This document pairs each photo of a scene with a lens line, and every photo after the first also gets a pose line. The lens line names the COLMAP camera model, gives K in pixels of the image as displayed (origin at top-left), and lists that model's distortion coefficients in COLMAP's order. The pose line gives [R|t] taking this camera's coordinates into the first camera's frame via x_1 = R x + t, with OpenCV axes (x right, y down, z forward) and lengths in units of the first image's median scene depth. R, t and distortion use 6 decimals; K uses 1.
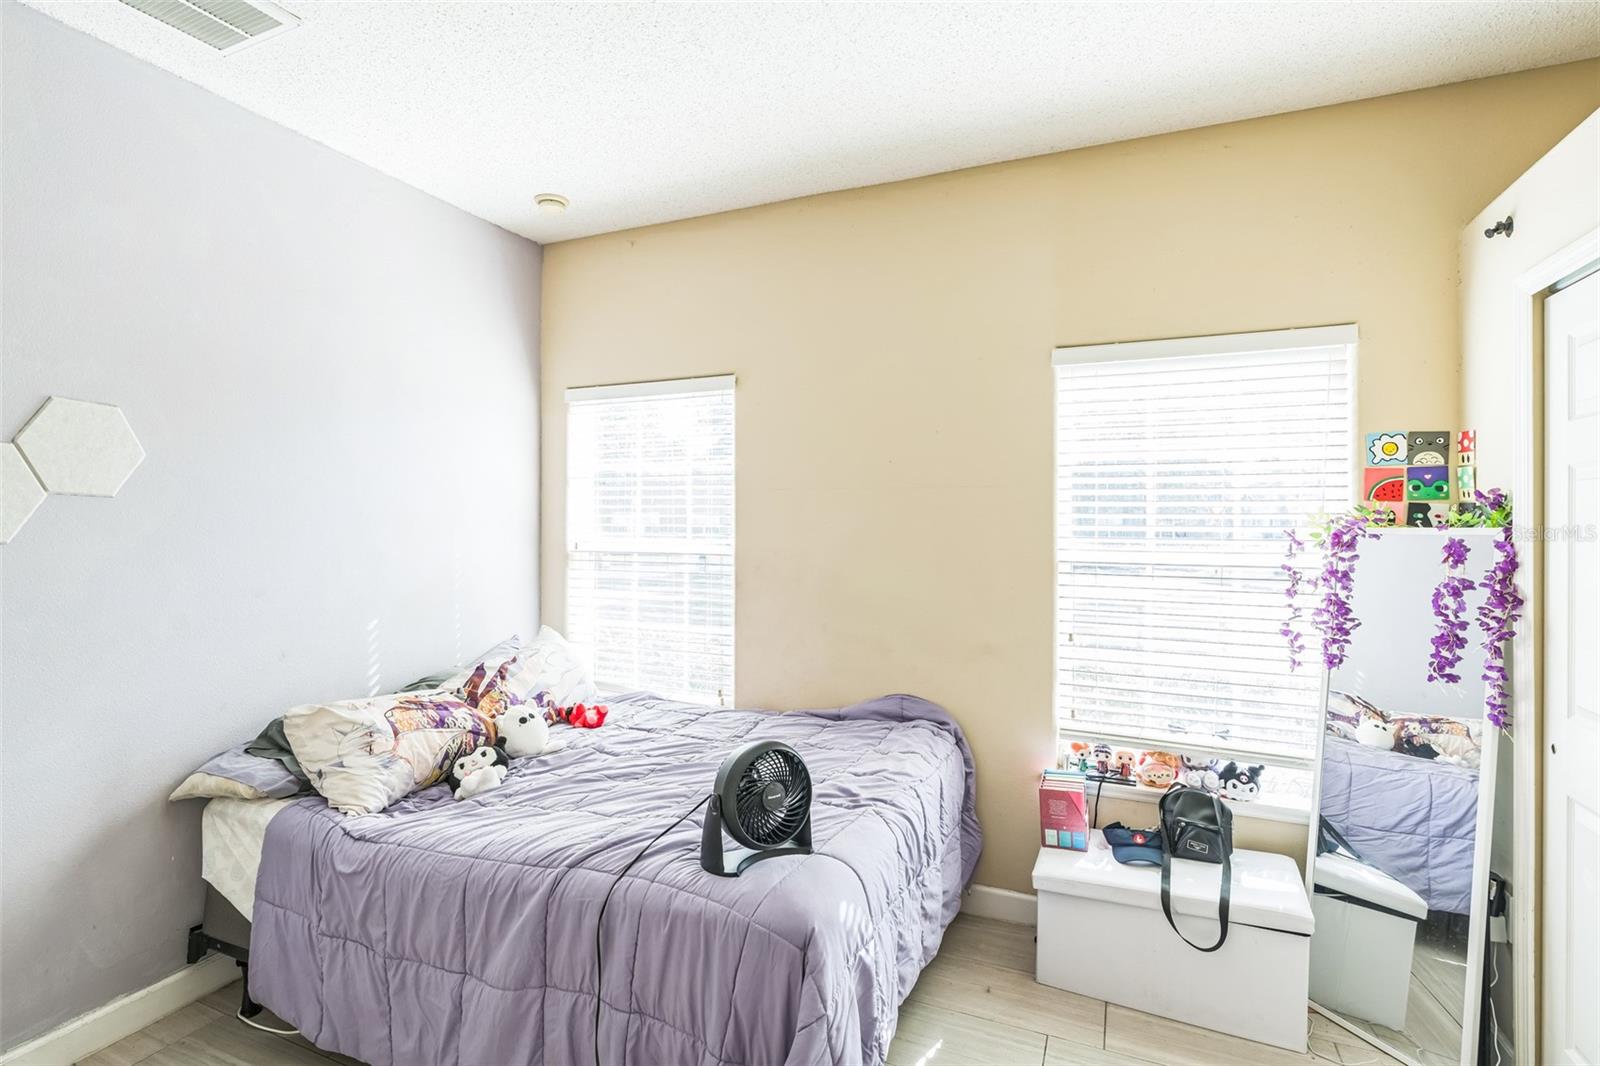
lens RADIAL K [[754.5, 0, 789.5], [0, 754.5, 527.9], [0, 0, 1]] dist [-0.012846, 0.005135]
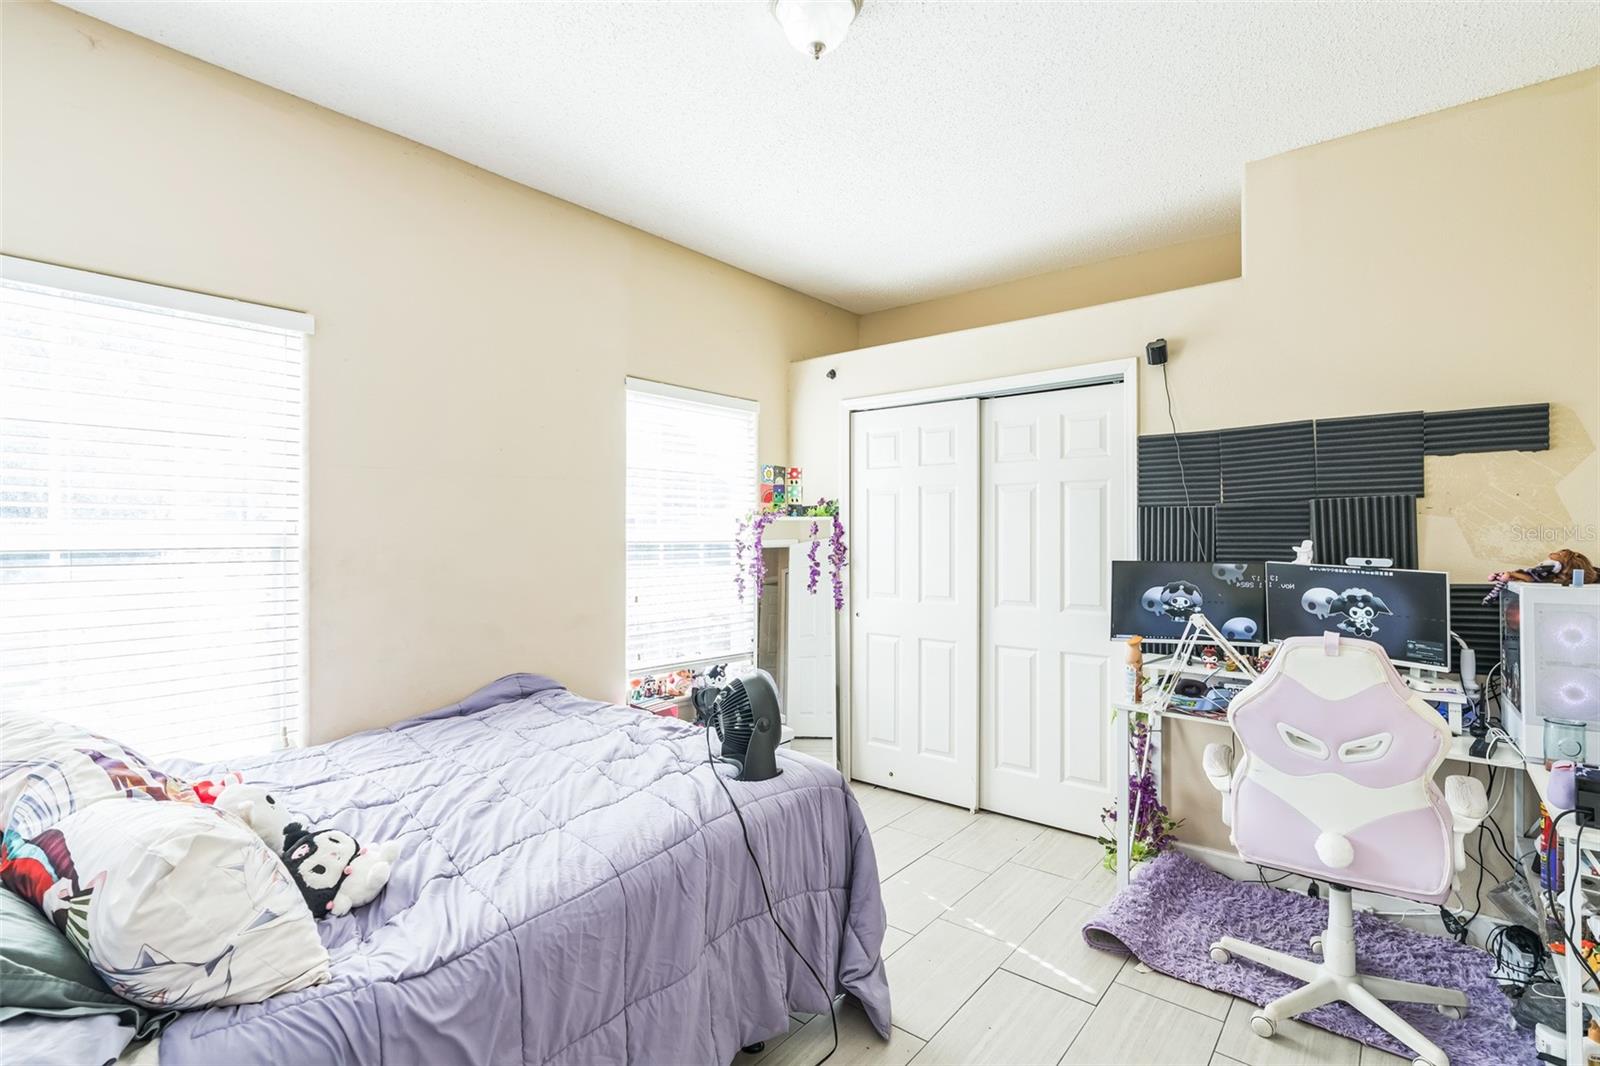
lens RADIAL K [[754.5, 0, 783.7], [0, 754.5, 527.4], [0, 0, 1]] dist [-0.012846, 0.005135]
pose [[0.283330, 0.001104, 0.959022, -0.911417], [0.004849, 0.999985, -0.002584, 0.028398], [-0.959010, 0.005382, 0.283321, 0.426740]]
